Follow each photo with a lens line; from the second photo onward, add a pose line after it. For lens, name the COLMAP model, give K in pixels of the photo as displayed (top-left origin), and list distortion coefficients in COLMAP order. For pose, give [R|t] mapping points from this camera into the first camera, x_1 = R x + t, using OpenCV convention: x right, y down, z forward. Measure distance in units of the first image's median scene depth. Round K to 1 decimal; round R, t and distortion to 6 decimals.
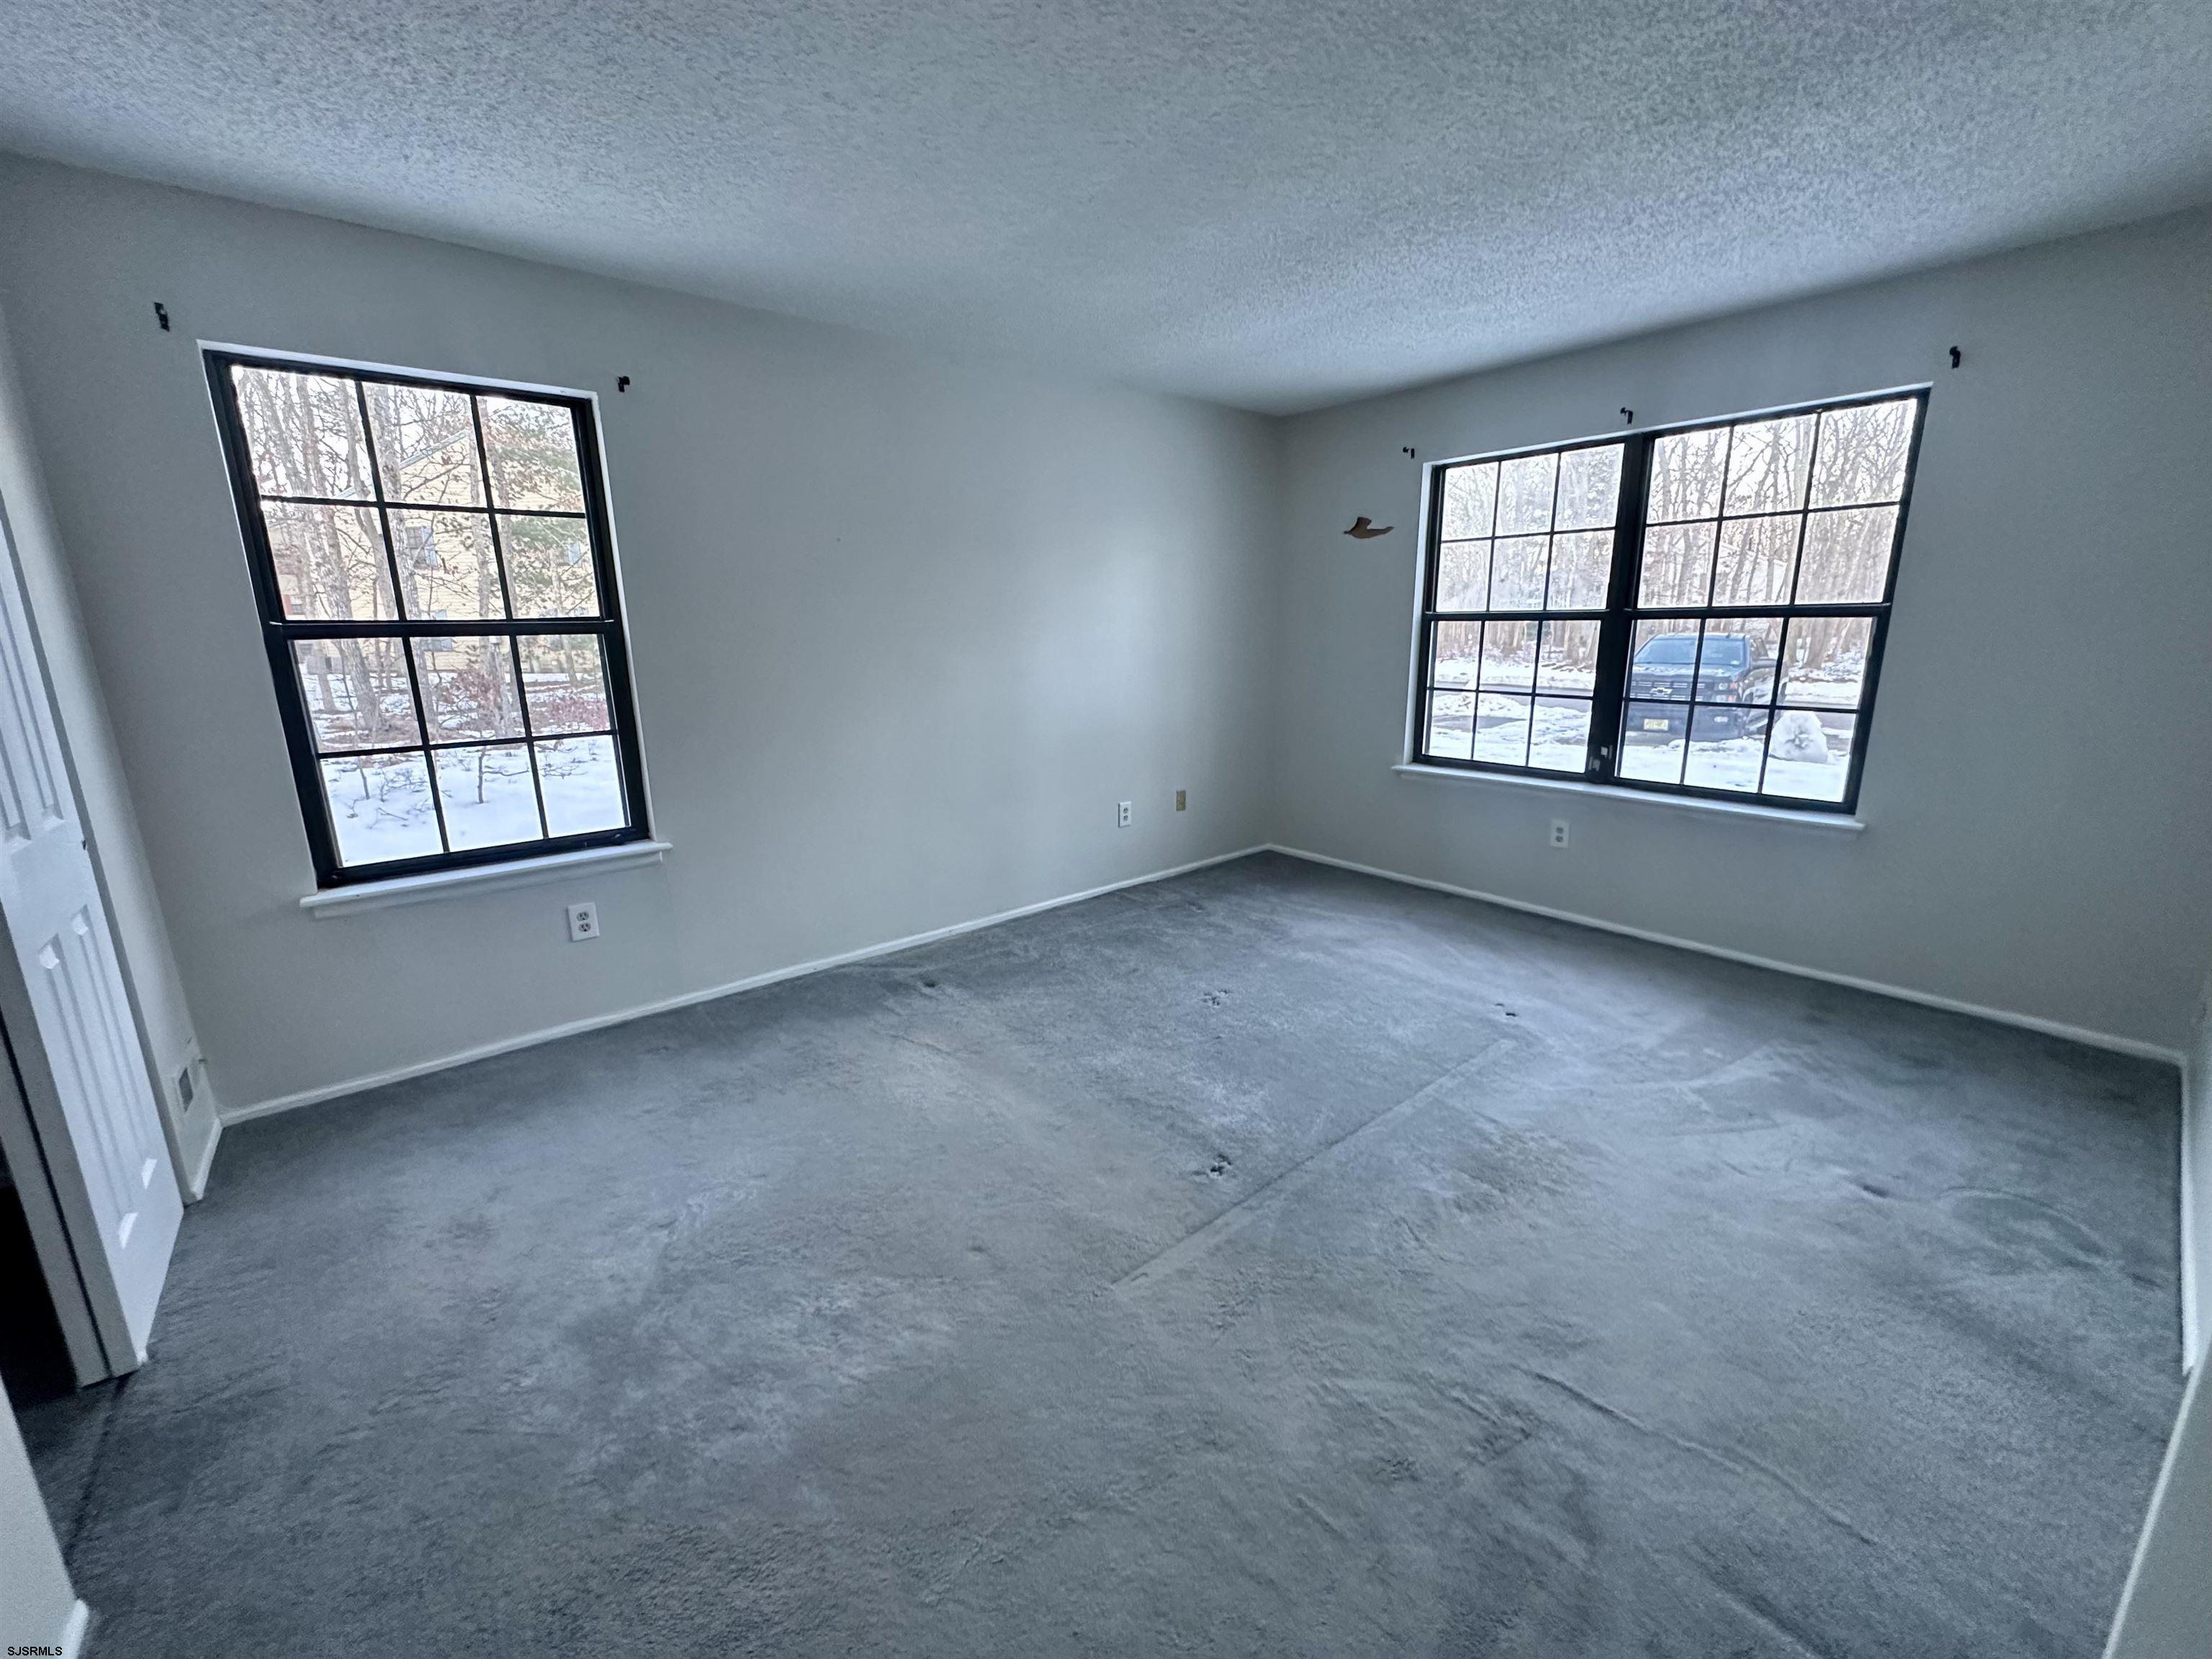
lens RADIAL K [[880.6, 0, 1106.0], [0, 880.6, 829.5], [0, 0, 1]] dist [-0.003807, 0.000341]
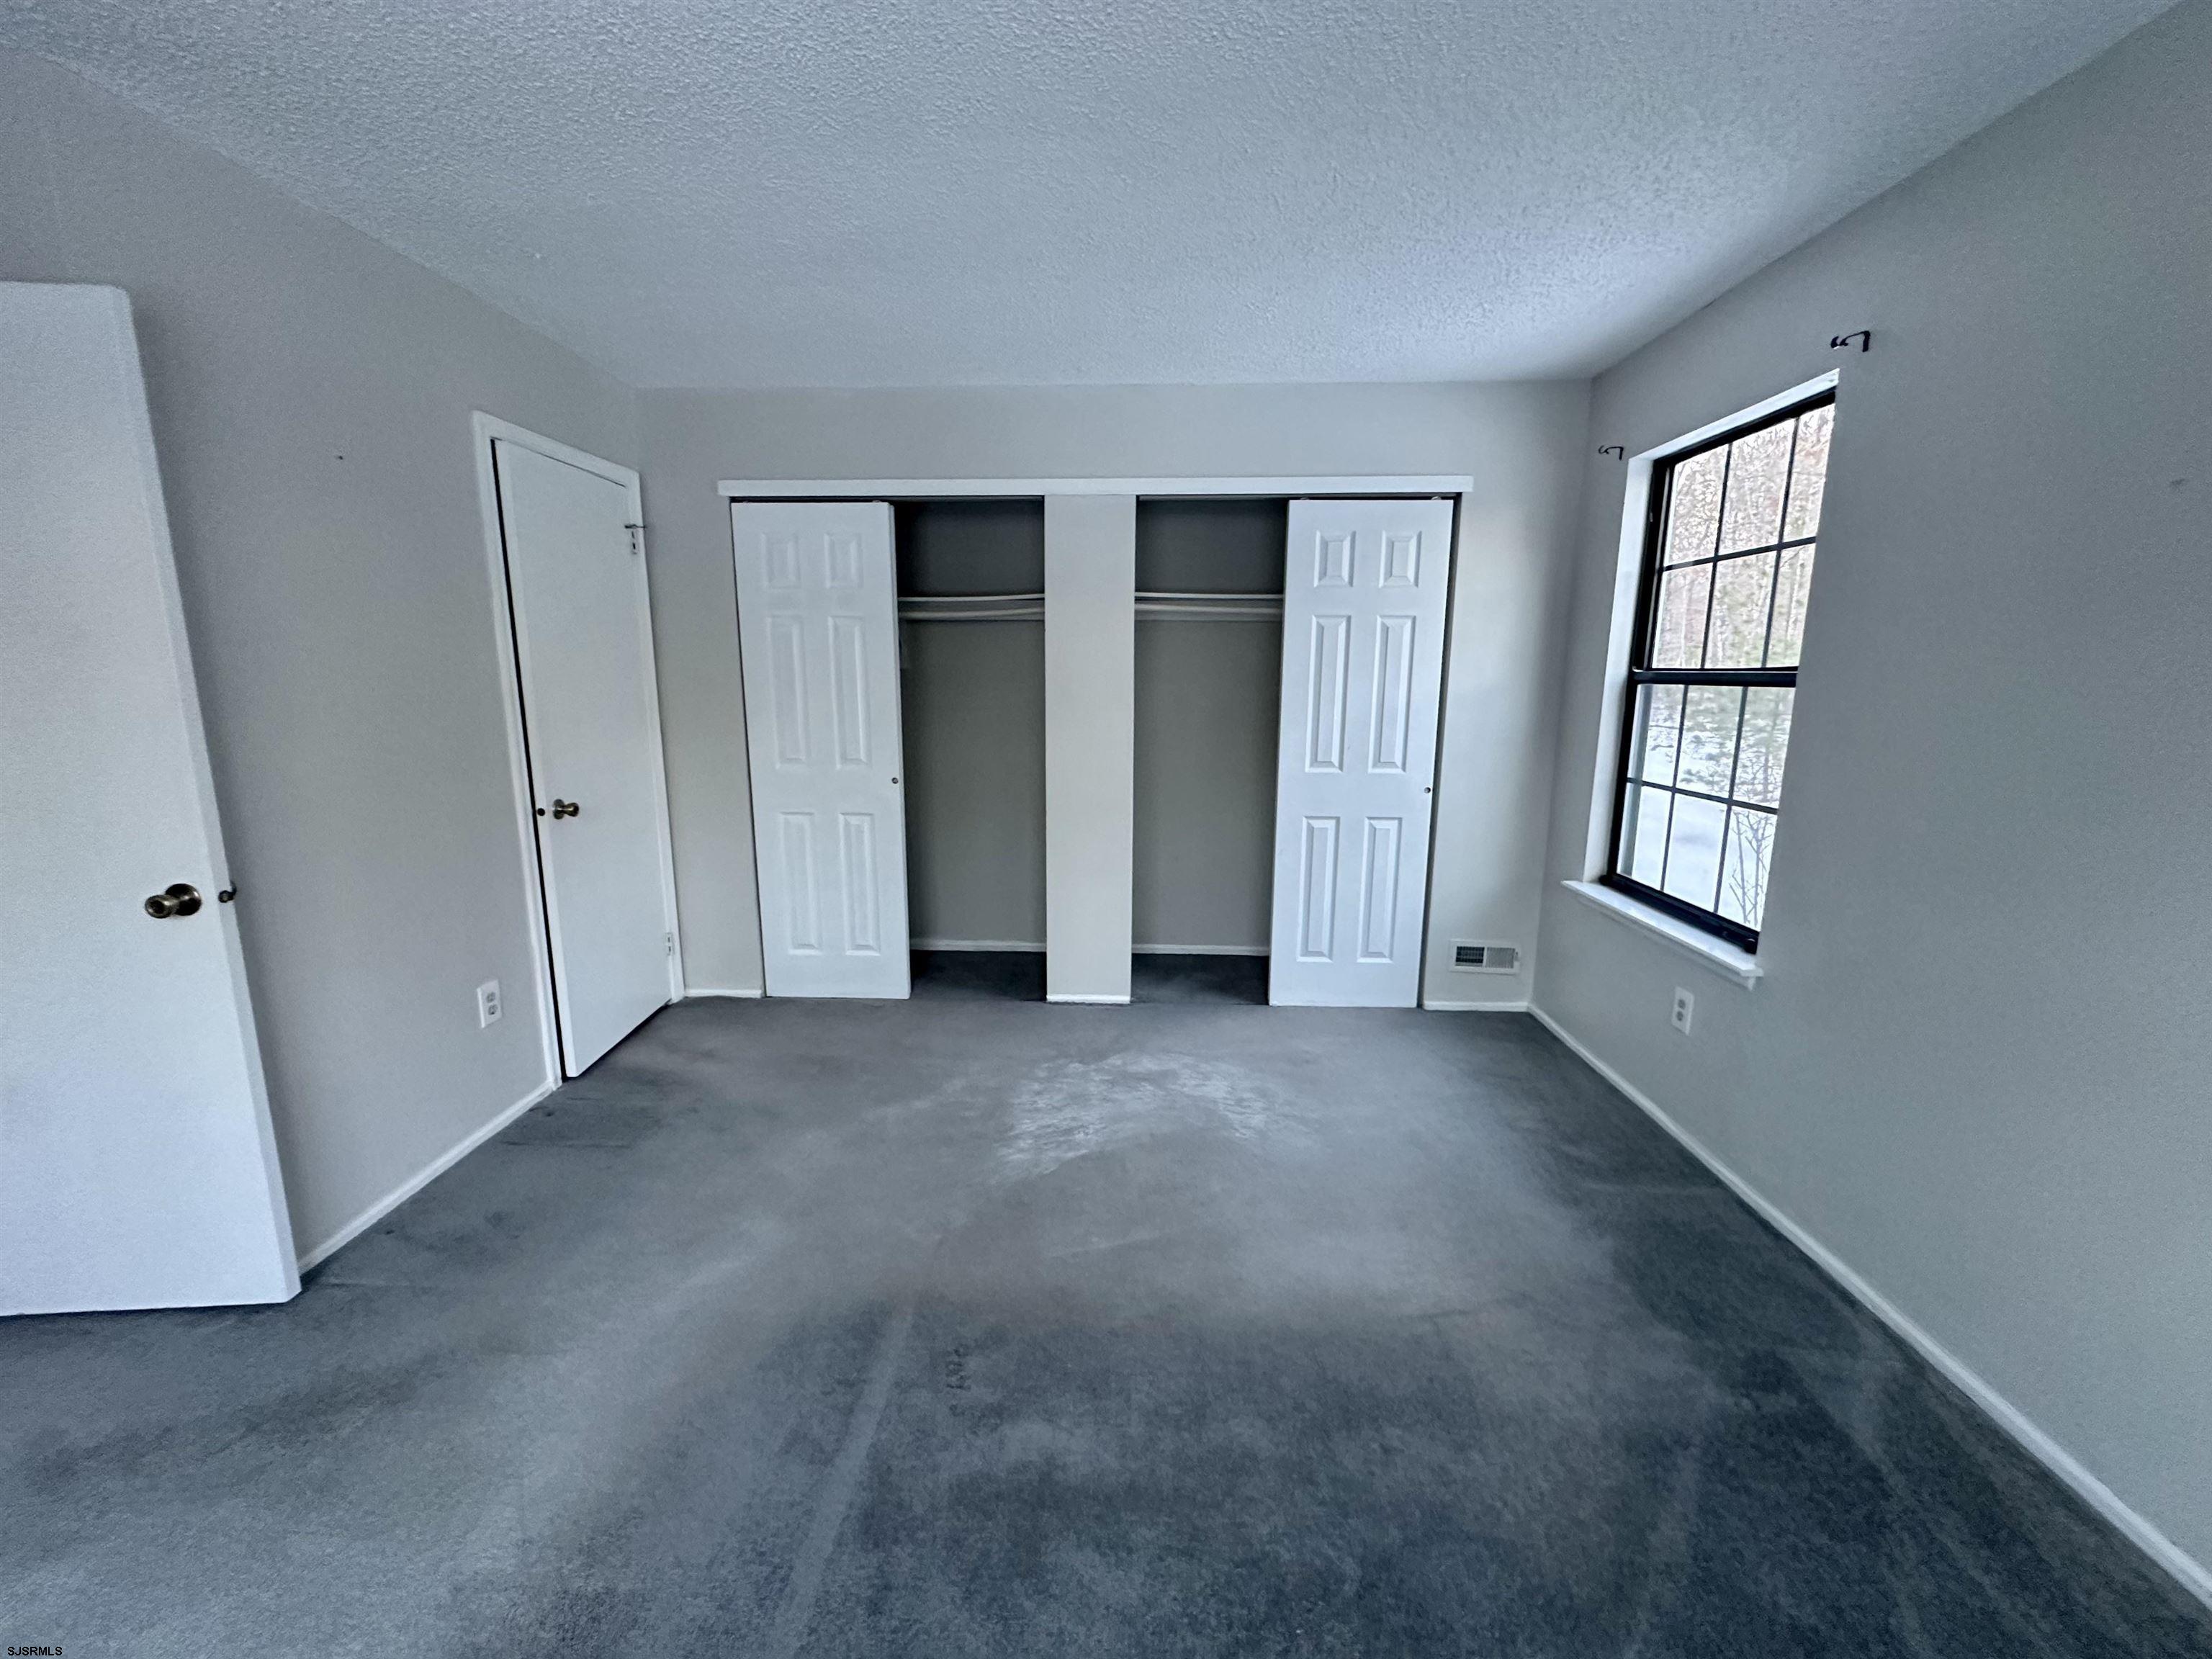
lens RADIAL K [[880.6, 0, 1106.0], [0, 880.6, 829.5], [0, 0, 1]] dist [-0.003807, 0.000341]
pose [[-0.668220, 0.140614, -0.730554, 0.385420], [-0.165455, 0.929295, 0.330205, -0.243501], [0.725332, 0.341523, -0.597708, 0.991364]]
